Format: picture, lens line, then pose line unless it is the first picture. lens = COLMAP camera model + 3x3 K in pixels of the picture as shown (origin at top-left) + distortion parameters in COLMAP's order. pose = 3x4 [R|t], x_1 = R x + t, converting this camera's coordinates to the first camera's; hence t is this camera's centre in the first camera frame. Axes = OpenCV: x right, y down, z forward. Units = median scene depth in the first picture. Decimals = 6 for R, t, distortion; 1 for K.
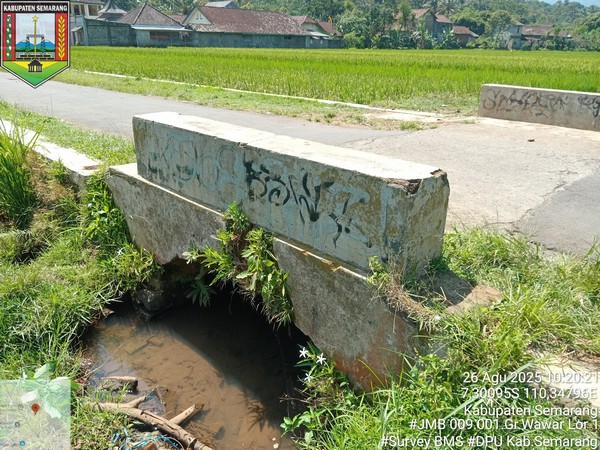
lens RADIAL K [[453.5, 0, 302.0], [0, 453.5, 226.3], [0, 0, 1]] dist [0.037940, -0.074500]
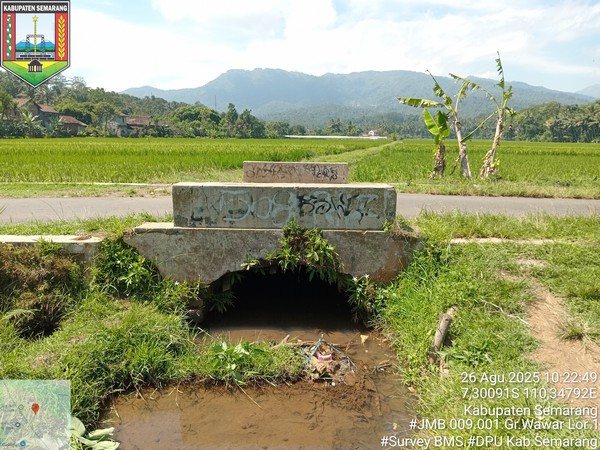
lens RADIAL K [[453.5, 0, 300.7], [0, 453.5, 224.0], [0, 0, 1]] dist [0.037940, -0.074500]
pose [[0.705173, -0.140010, 0.695075, -0.564270], [0.263674, 0.961787, -0.073771, 0.044381], [-0.658185, 0.235294, 0.715143, -0.135682]]
